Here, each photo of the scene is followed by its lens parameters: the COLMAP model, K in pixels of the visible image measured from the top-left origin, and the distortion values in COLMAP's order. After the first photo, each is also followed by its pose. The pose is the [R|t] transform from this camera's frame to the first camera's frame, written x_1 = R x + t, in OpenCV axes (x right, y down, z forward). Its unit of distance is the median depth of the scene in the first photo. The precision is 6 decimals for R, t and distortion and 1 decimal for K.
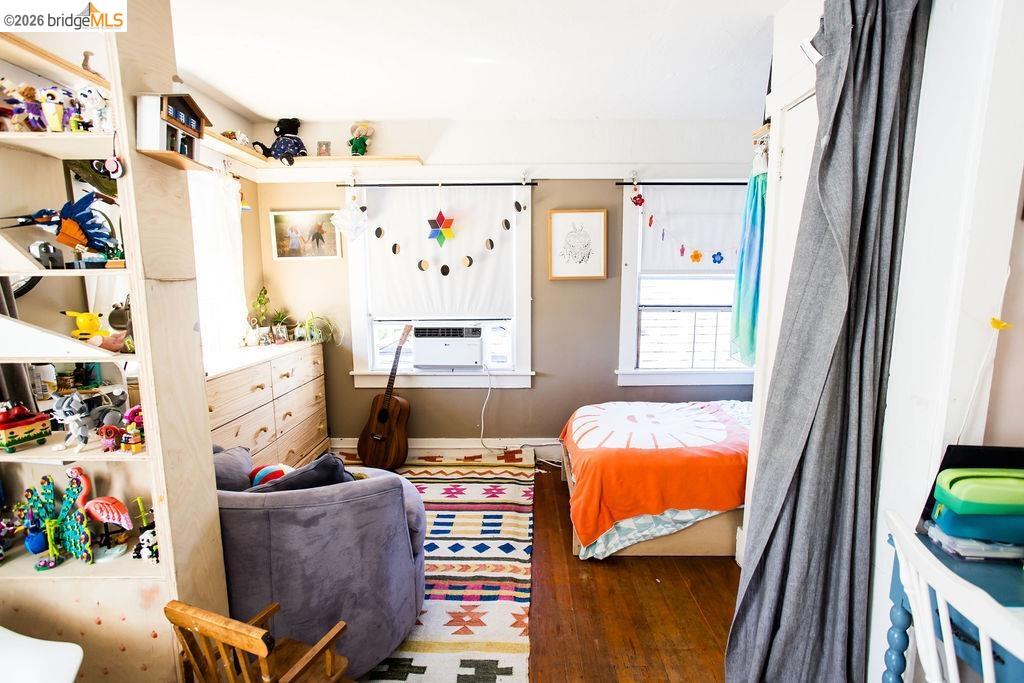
lens RADIAL K [[542.1, 0, 549.5], [0, 542.1, 340.8], [0, 0, 1]] dist [-0.054770, 0.033450]
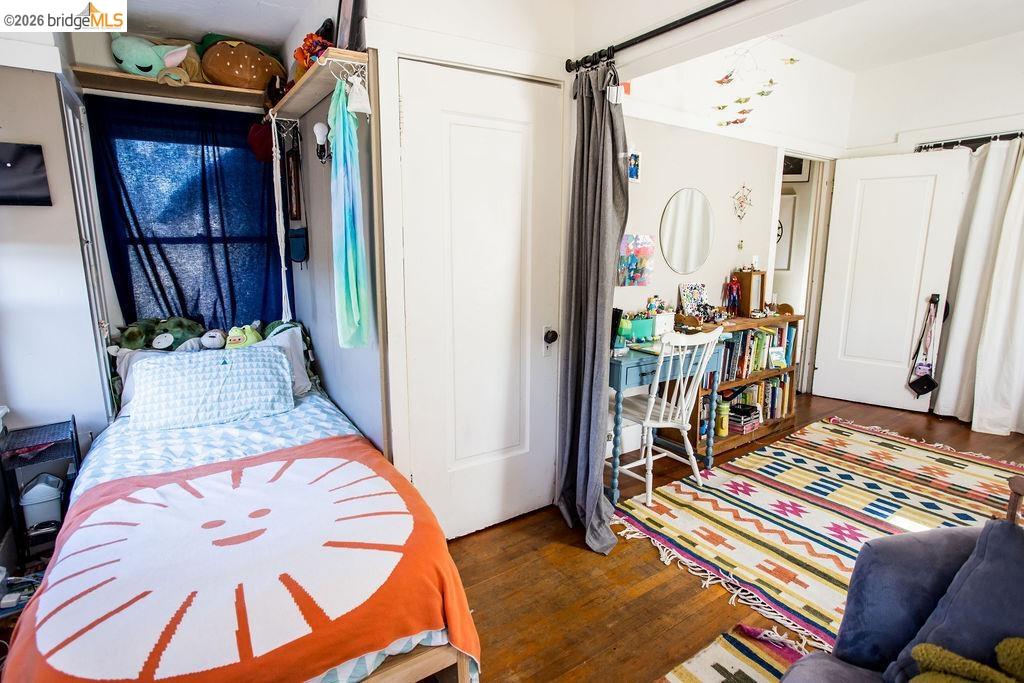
lens RADIAL K [[507.9, 0, 512.0], [0, 507.9, 341.5], [0, 0, 1]] dist [-0.048796, 0.037626]
pose [[-0.585666, -0.154636, 0.795665, -0.469776], [0.110963, 0.957095, 0.267687, -0.186879], [-0.802921, 0.245064, -0.543379, 1.612122]]
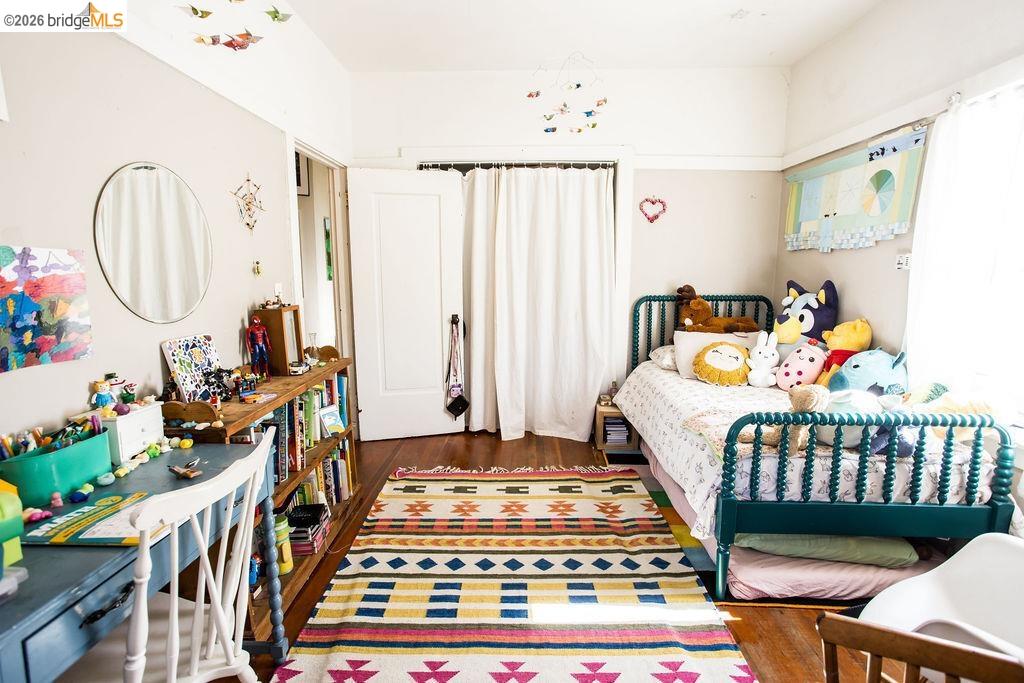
lens RADIAL K [[507.9, 0, 512.0], [0, 507.9, 341.5], [0, 0, 1]] dist [-0.048796, 0.037626]
pose [[-0.999959, 0.005542, 0.007142, -0.250849], [0.007328, 0.959572, 0.281368, -0.143459], [-0.005294, 0.281409, -0.959573, 1.314604]]
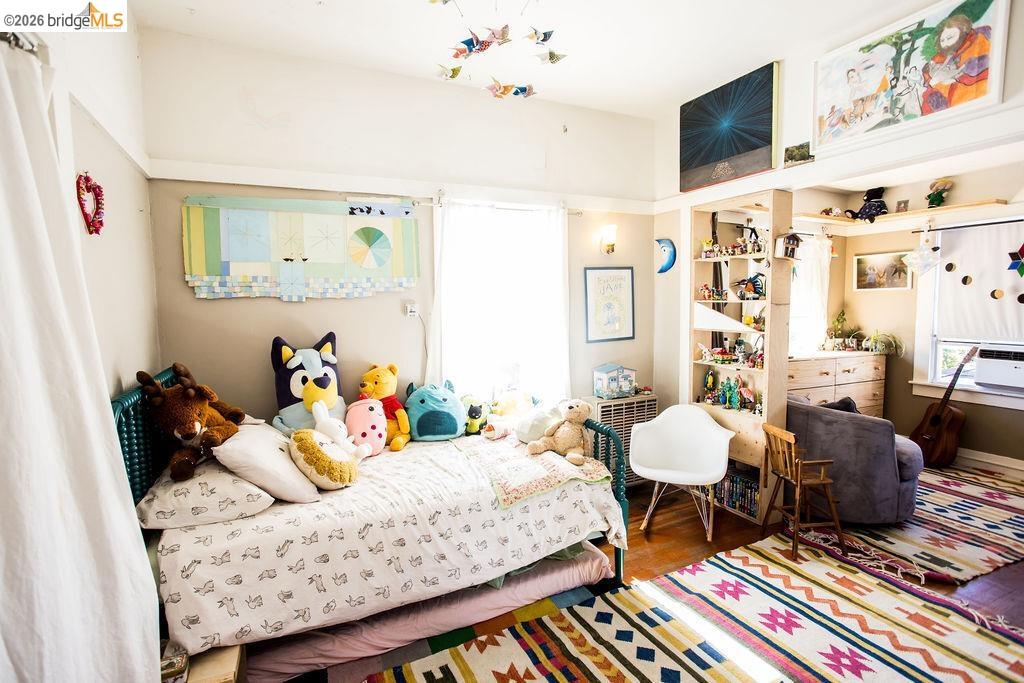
lens RADIAL K [[507.9, 0, 512.0], [0, 507.9, 341.5], [0, 0, 1]] dist [-0.048796, 0.037626]
pose [[0.444581, 0.075349, -0.892564, 0.293187], [-0.111275, 0.993383, 0.028435, 0.045586], [0.888800, 0.086679, 0.450023, -0.403912]]
